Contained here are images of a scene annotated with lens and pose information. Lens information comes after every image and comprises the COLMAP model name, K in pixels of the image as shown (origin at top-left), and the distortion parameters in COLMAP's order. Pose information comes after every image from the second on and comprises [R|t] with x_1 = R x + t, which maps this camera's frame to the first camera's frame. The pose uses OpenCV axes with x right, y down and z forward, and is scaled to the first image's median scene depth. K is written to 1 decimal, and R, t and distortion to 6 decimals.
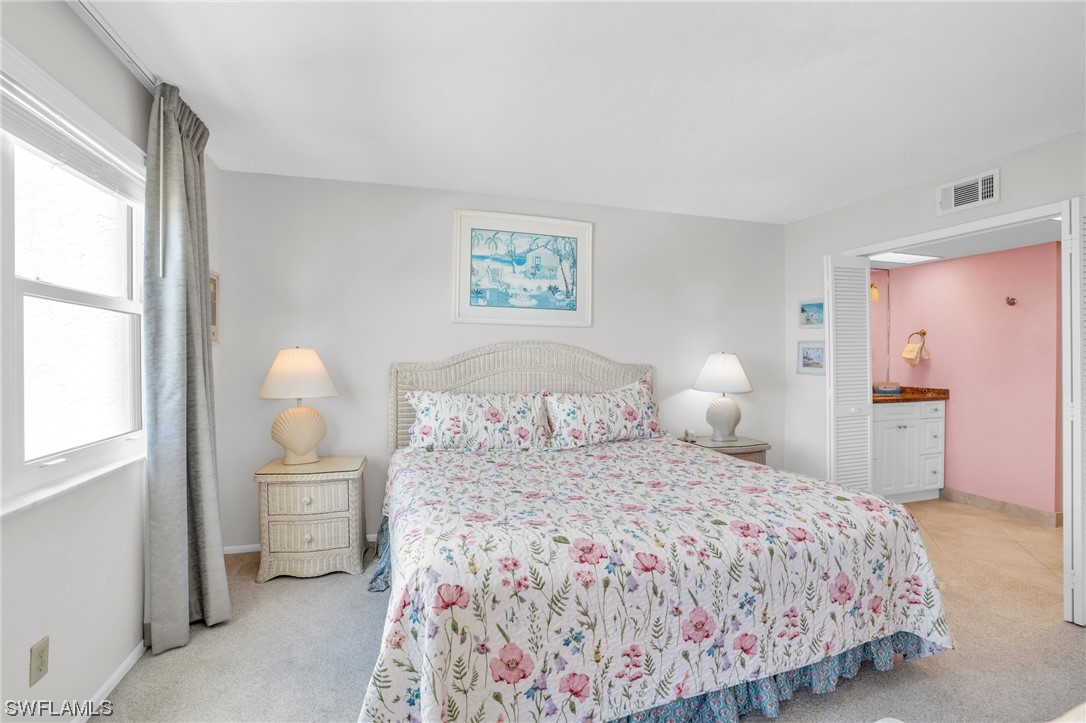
lens RADIAL K [[500.6, 0, 540.9], [0, 500.6, 361.6], [0, 0, 1]] dist [-0.061626, 0.023683]
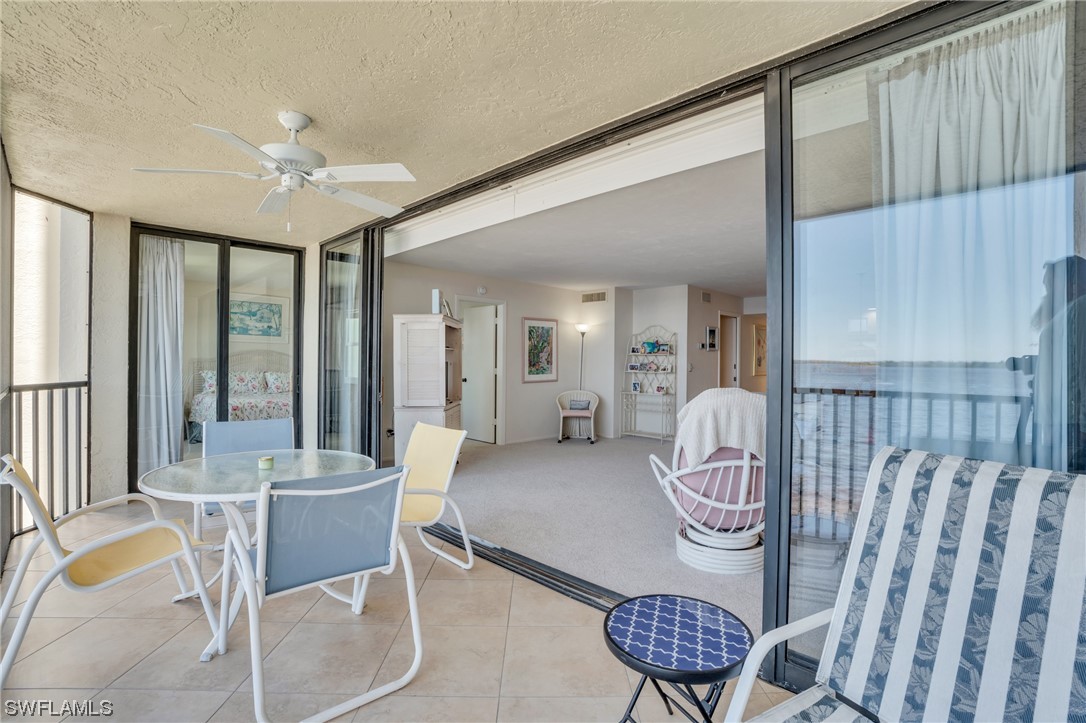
lens RADIAL K [[500.6, 0, 540.9], [0, 500.6, 361.6], [0, 0, 1]] dist [-0.061626, 0.023683]
pose [[0.885701, 0.006514, 0.464210, 0.092075], [-0.006710, 0.999977, -0.001230, 0.009411], [-0.464207, -0.002025, 0.885724, -1.850670]]
